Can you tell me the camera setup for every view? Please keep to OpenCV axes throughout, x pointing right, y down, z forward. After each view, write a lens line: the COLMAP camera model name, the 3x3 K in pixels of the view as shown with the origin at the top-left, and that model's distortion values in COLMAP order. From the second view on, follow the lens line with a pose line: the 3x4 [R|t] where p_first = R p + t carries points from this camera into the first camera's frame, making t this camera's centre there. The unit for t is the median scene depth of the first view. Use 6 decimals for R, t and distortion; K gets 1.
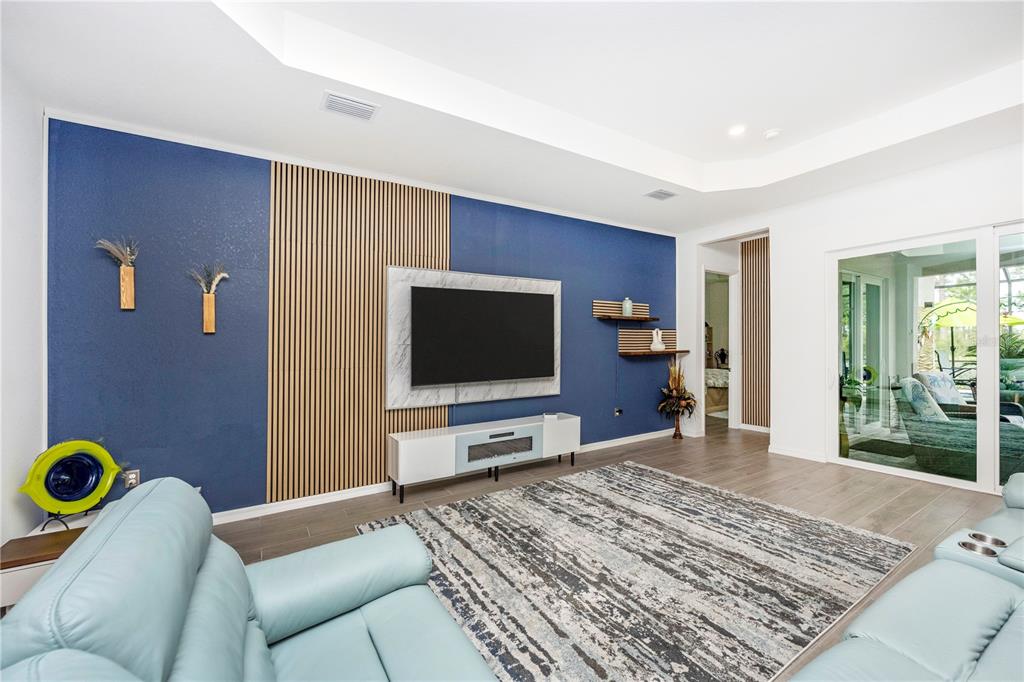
lens RADIAL K [[428.9, 0, 504.8], [0, 428.9, 340.6], [0, 0, 1]] dist [-0.003123, -0.000688]
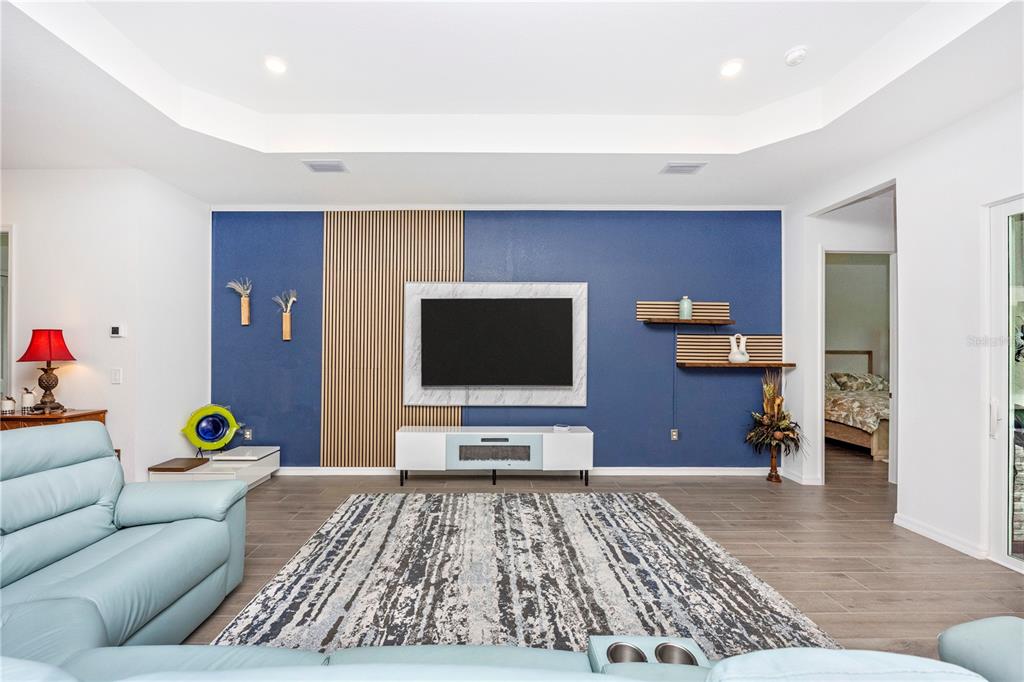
lens RADIAL K [[428.9, 0, 456.3], [0, 428.9, 344.7], [0, 0, 1]] dist [-0.003123, -0.000688]
pose [[0.833074, 0.007981, -0.553104, 0.523738], [-0.007569, 0.999967, 0.003028, -0.009475], [0.553110, 0.001664, 0.833107, 0.108903]]
